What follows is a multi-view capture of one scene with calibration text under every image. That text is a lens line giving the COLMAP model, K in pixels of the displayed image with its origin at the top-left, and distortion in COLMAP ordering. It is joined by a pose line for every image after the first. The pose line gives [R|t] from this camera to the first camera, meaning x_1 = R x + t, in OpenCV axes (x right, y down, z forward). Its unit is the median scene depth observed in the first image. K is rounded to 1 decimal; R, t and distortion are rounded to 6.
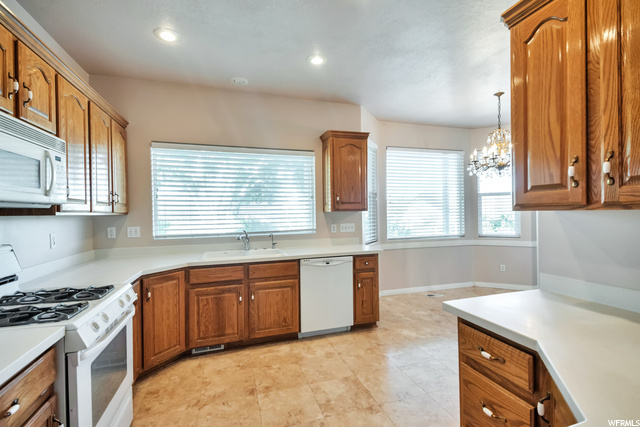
lens RADIAL K [[298.1, 0, 318.8], [0, 298.1, 214.6], [0, 0, 1]] dist [0.000752, 0.000325]
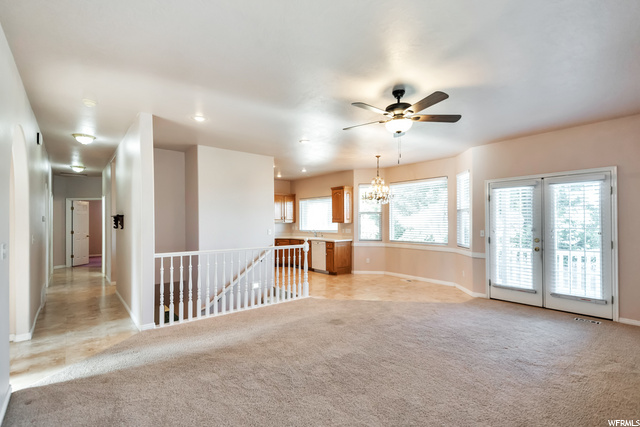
lens RADIAL K [[298.1, 0, 318.8], [0, 298.1, 214.6], [0, 0, 1]] dist [0.000752, 0.000325]
pose [[0.364057, -0.008916, -0.931334, 2.344089], [-0.017221, 0.999719, -0.016302, -0.036902], [0.931217, 0.021974, 0.363801, 0.074031]]
